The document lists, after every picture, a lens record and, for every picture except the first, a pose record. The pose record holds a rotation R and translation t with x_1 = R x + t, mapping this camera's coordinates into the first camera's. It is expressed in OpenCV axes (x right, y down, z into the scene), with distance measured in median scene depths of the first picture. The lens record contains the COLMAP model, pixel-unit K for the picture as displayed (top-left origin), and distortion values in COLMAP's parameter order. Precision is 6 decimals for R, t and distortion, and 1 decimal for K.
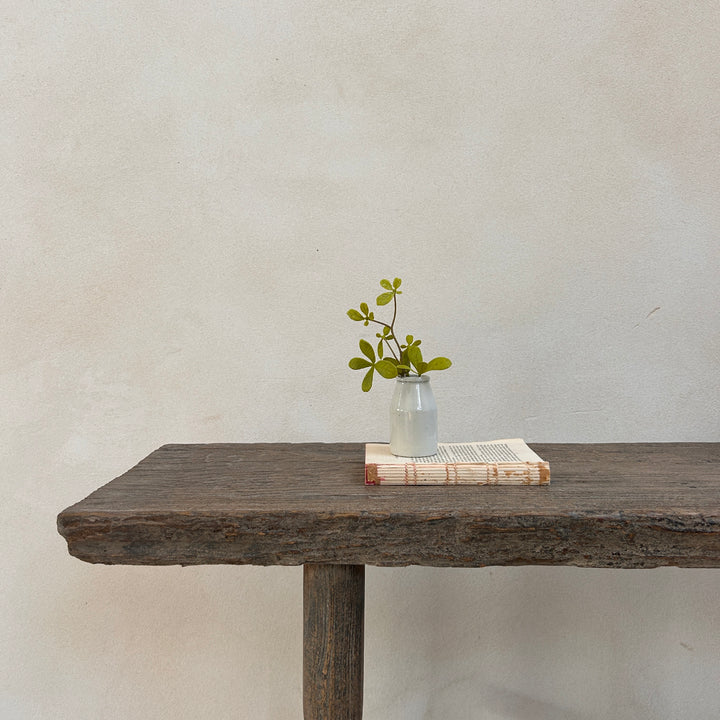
lens RADIAL K [[731.2, 0, 352.9], [0, 731.2, 356.5], [0, 0, 1]] dist [0.034039, 0.000000]
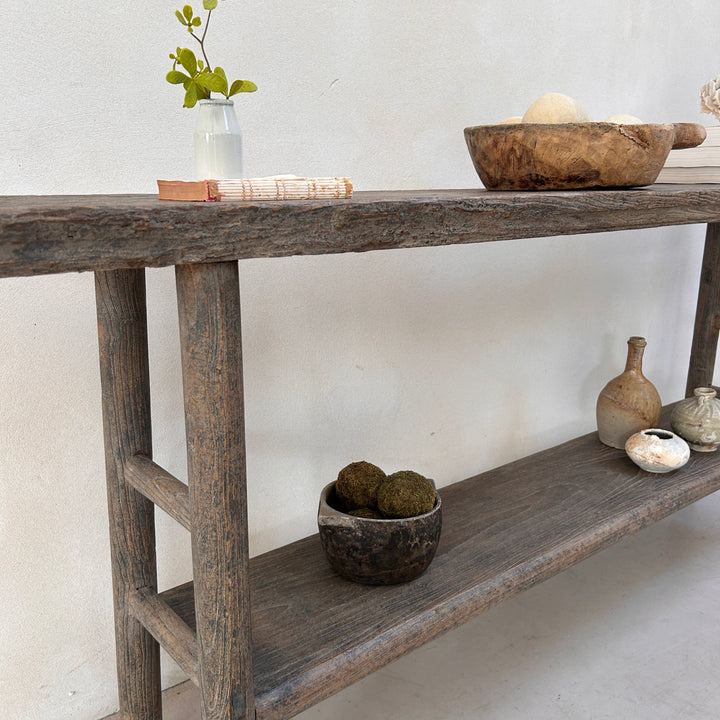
lens RADIAL K [[731.2, 0, 361.0], [0, 731.2, 354.6], [0, 0, 1]] dist [0.034039, 0.000000]
pose [[0.779424, -0.144457, 0.609615, -0.538505], [0.028382, 0.980196, 0.195984, 0.221701], [-0.625854, -0.135453, 0.768088, 0.076857]]
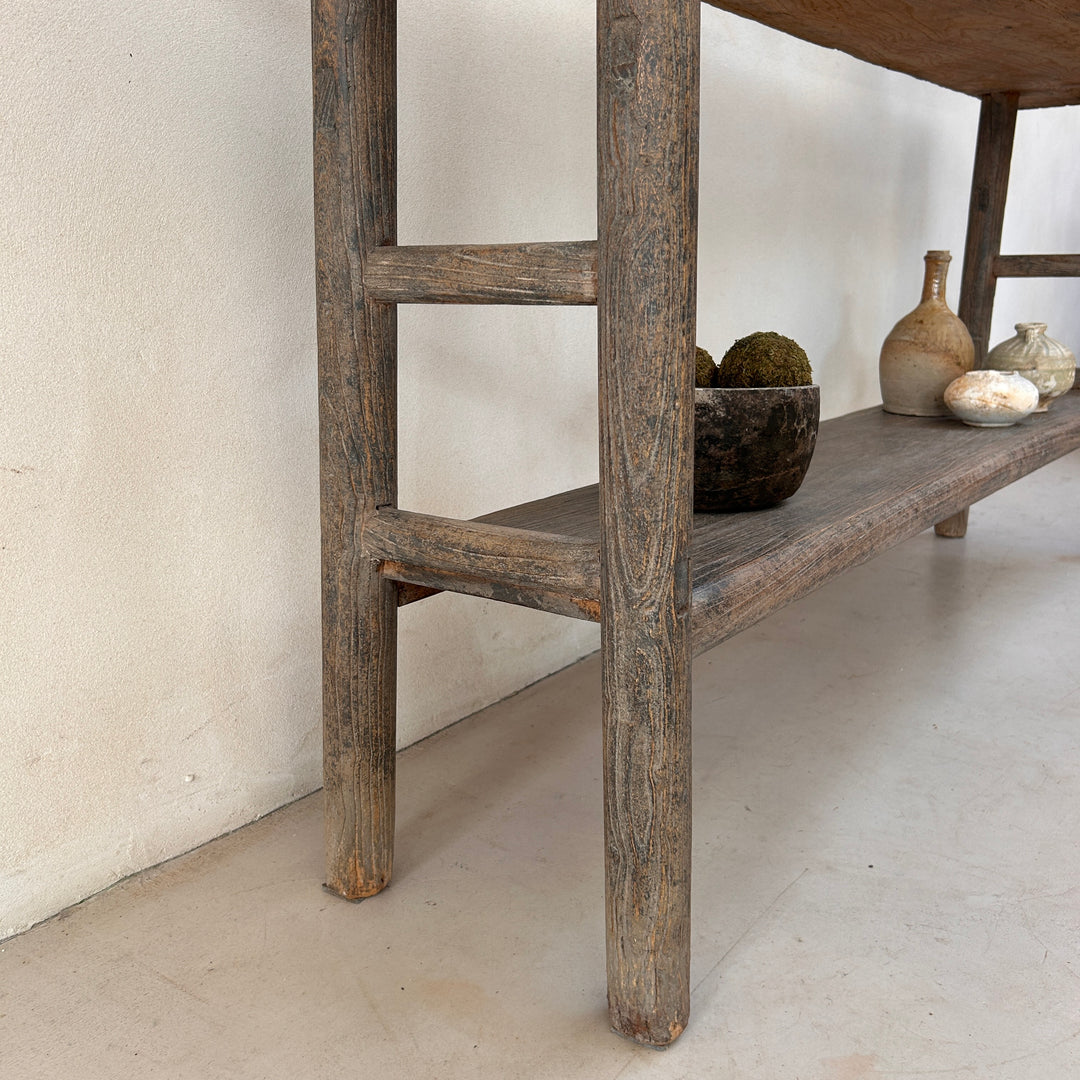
lens RADIAL K [[1096.7, 0, 533.2], [0, 1096.7, 536.0], [0, 0, 1]] dist [0.034039, 0.000000]
pose [[0.608033, -0.183253, 0.772473, -0.927197], [0.041850, 0.979041, 0.199315, 0.763840], [-0.792808, -0.088862, 0.602958, 0.544675]]
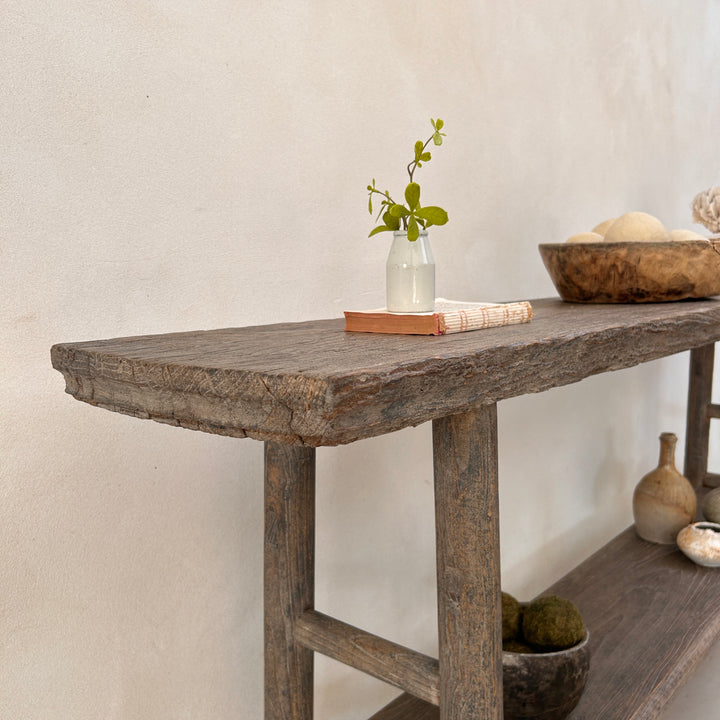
lens RADIAL K [[731.2, 0, 363.1], [0, 731.2, 357.8], [0, 0, 1]] dist [0.034039, 0.000000]
pose [[0.652054, -0.099940, 0.751557, -0.894780], [0.054922, 0.994896, 0.084648, 0.138666], [-0.756181, -0.013918, 0.654215, 0.518459]]
